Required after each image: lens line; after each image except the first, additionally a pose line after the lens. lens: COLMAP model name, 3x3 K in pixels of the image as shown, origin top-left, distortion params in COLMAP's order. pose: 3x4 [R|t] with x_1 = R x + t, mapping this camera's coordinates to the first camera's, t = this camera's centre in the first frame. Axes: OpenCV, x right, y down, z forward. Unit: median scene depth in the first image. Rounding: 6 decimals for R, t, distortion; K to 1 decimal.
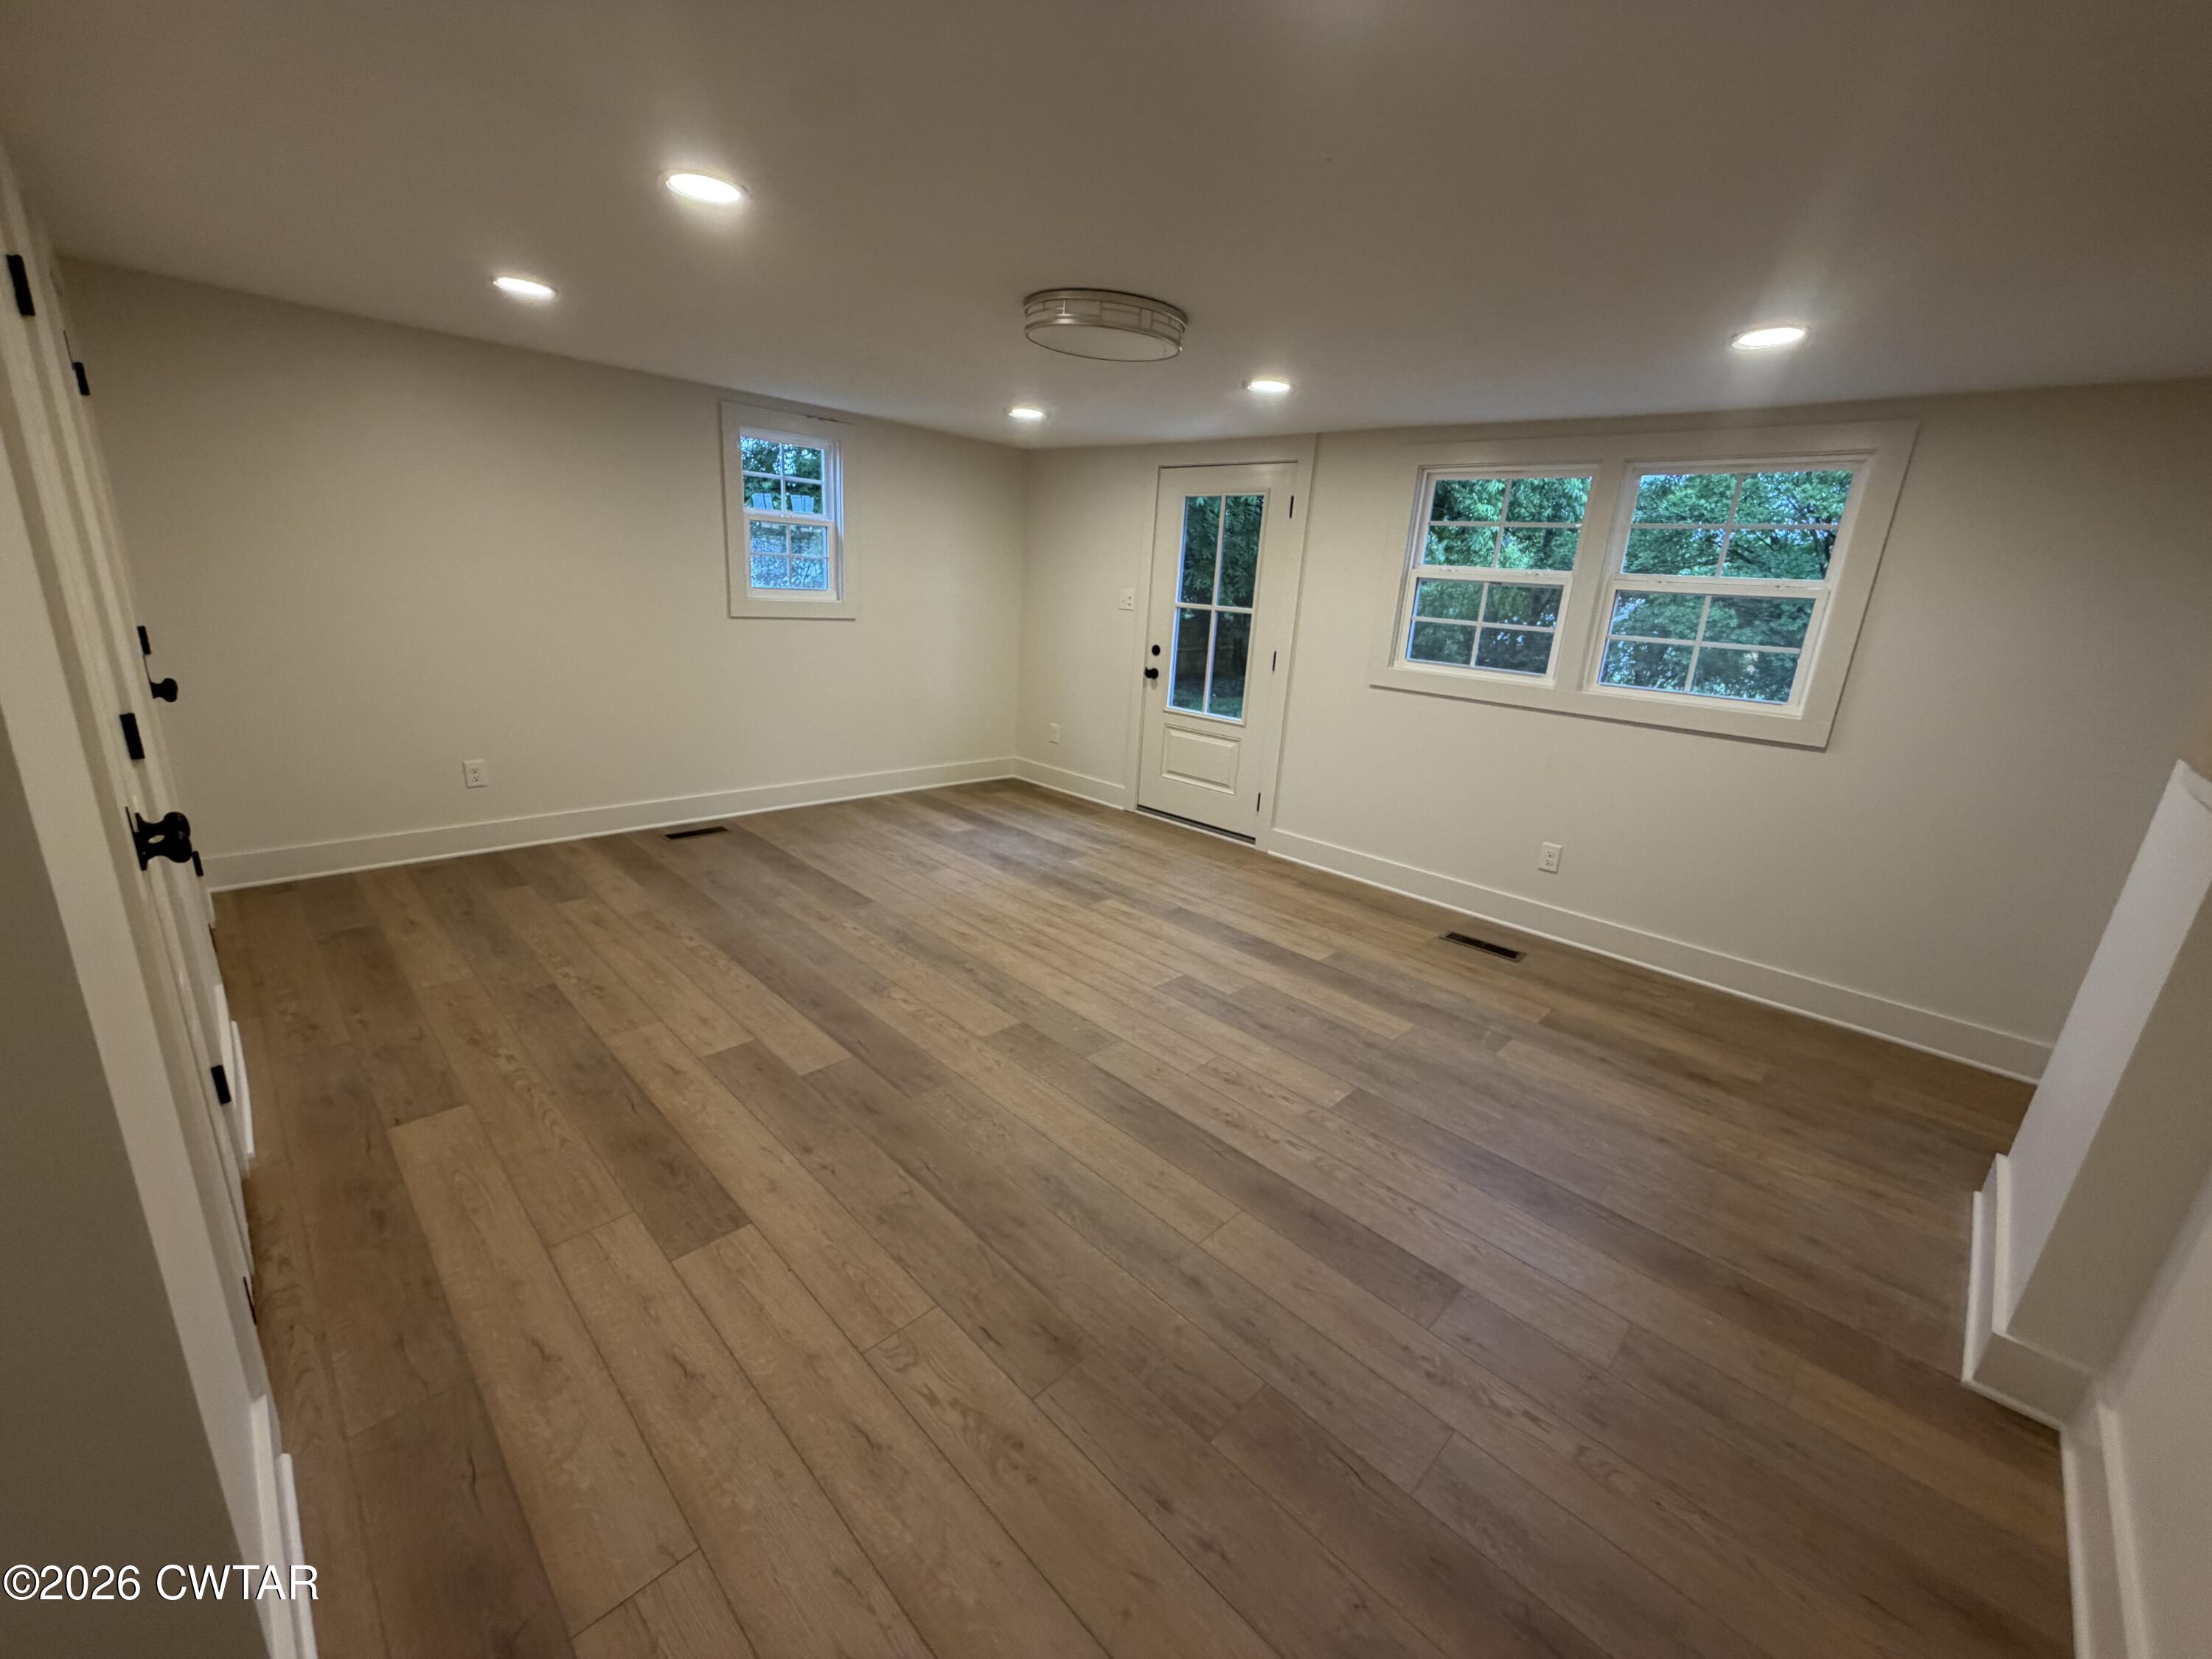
lens RADIAL K [[877.1, 0, 1098.1], [0, 877.1, 828.0], [0, 0, 1]] dist [-0.001737, 0.000556]
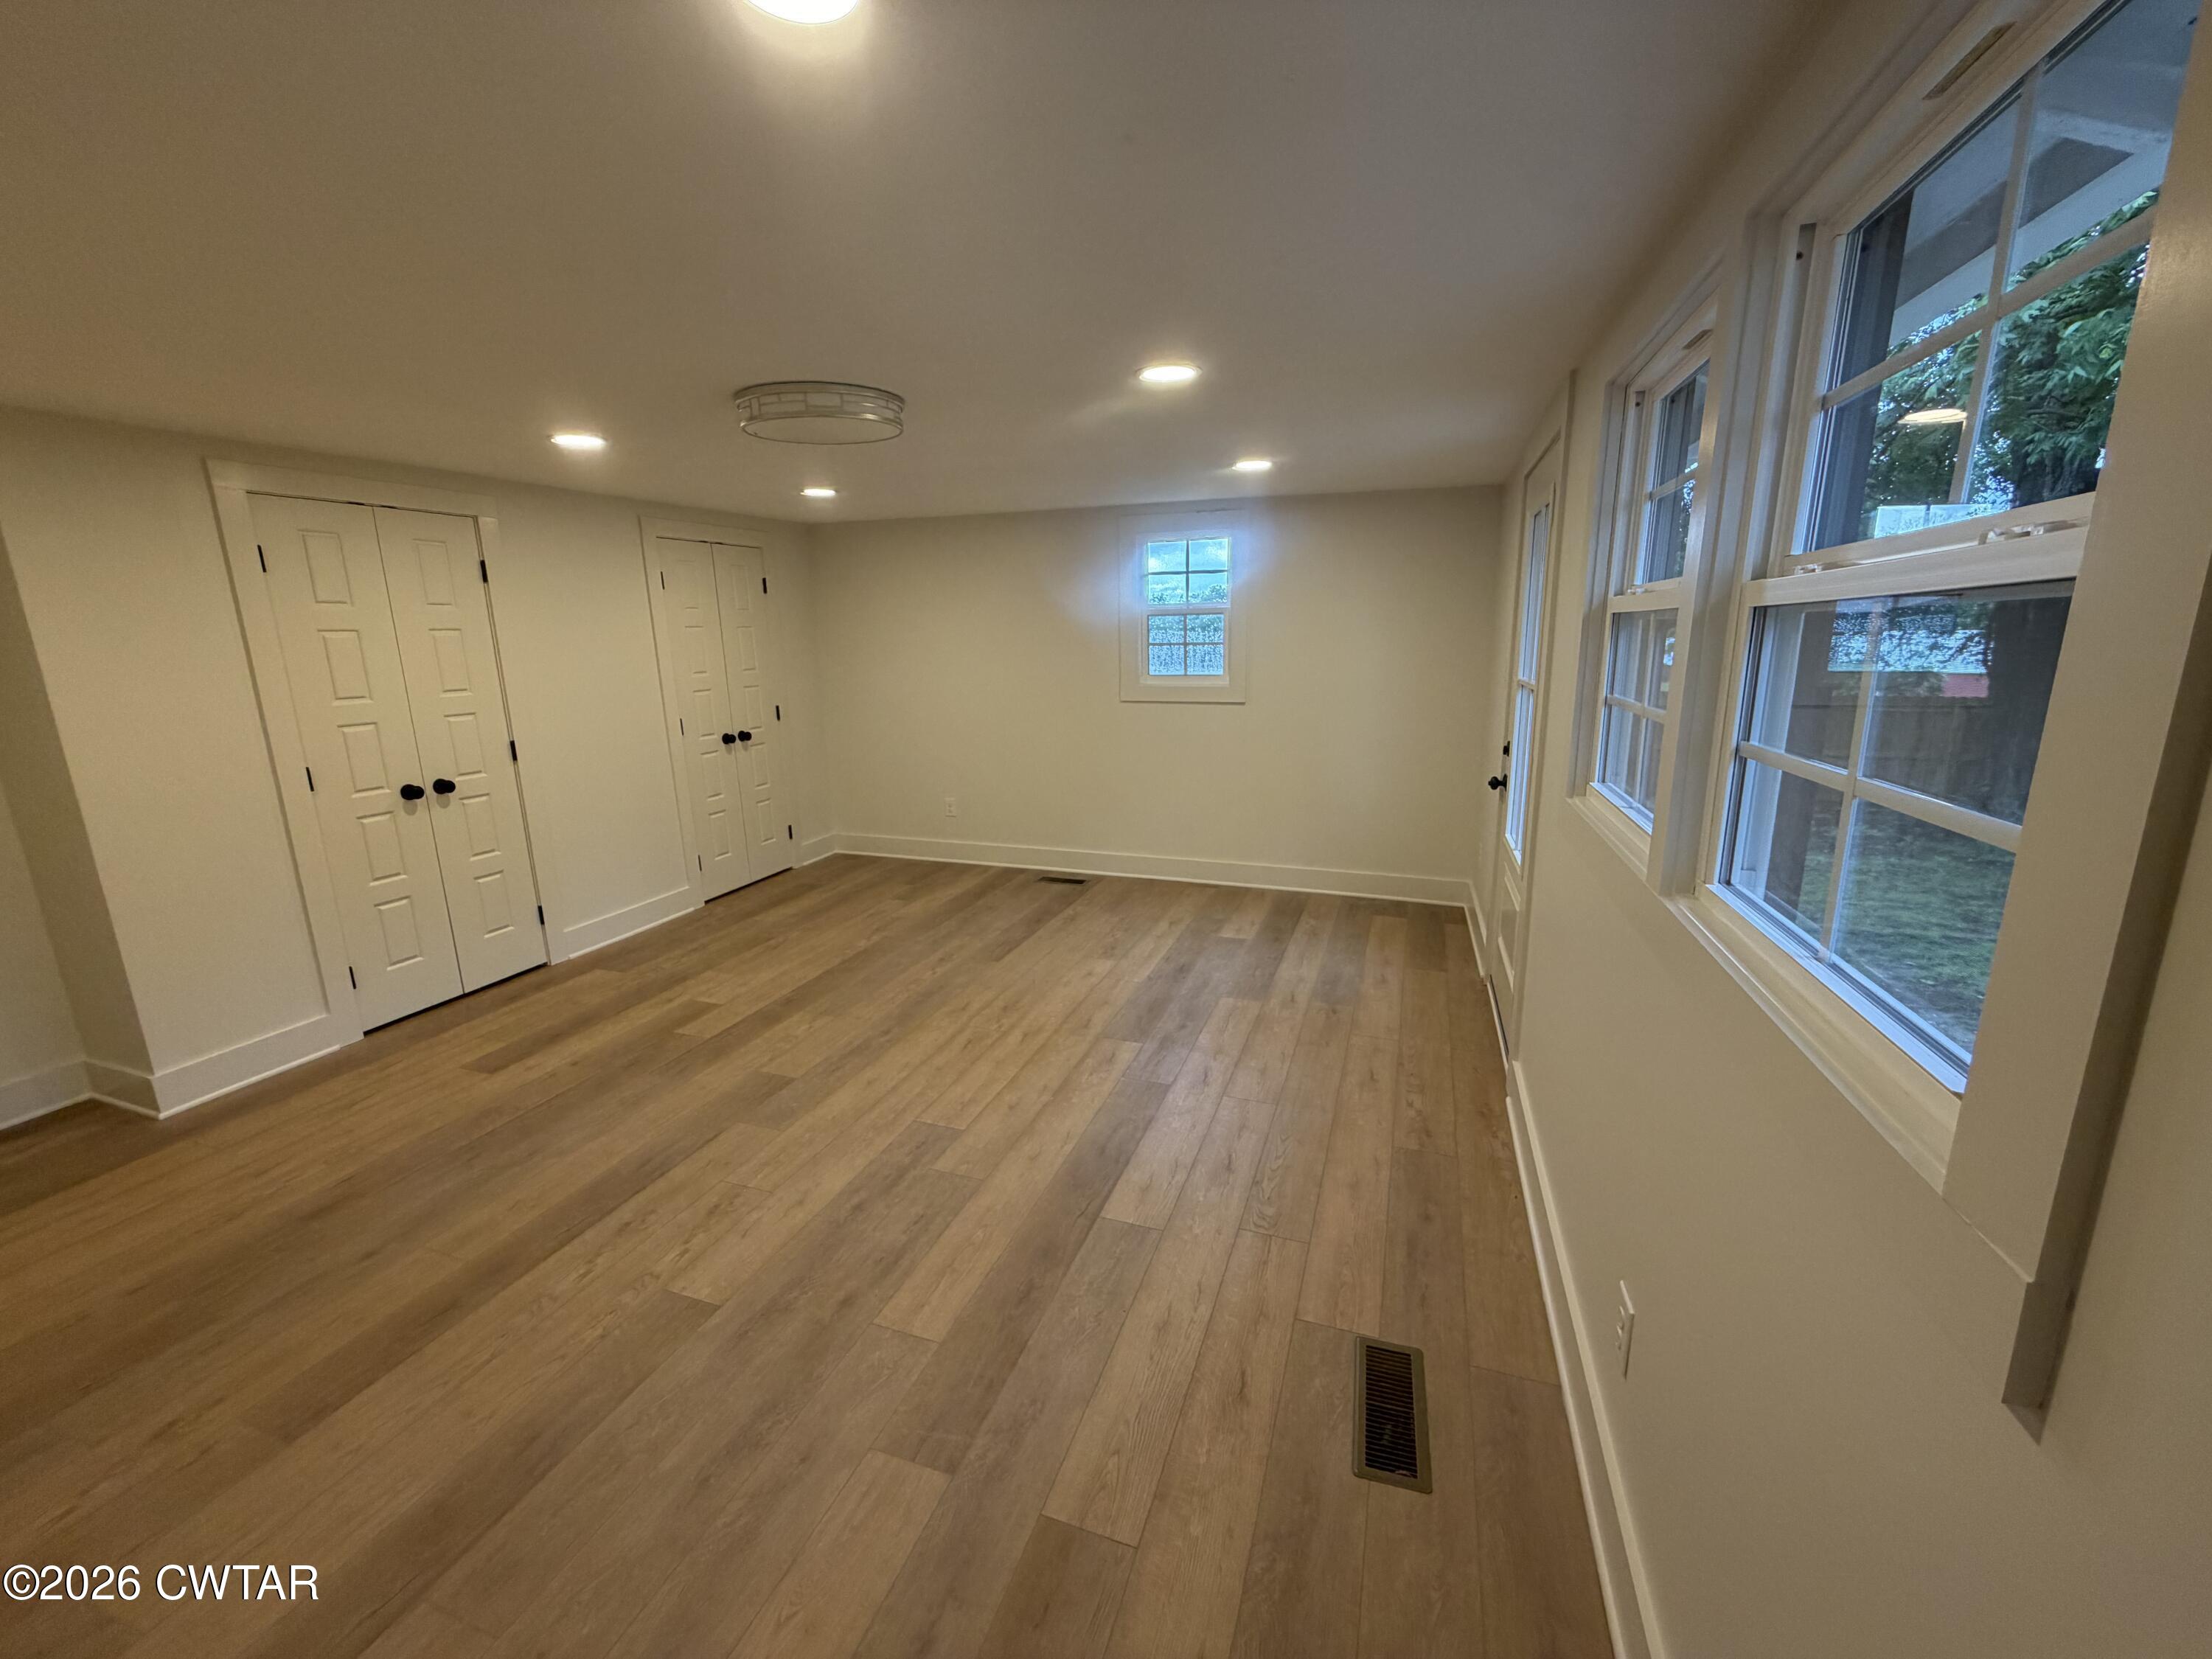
lens RADIAL K [[877.1, 0, 1098.1], [0, 877.1, 828.0], [0, 0, 1]] dist [-0.001737, 0.000556]
pose [[0.424515, 0.127088, -0.896457, 0.774716], [-0.211855, 0.976557, 0.038120, -0.150103], [0.880287, 0.173736, 0.441487, 0.641599]]
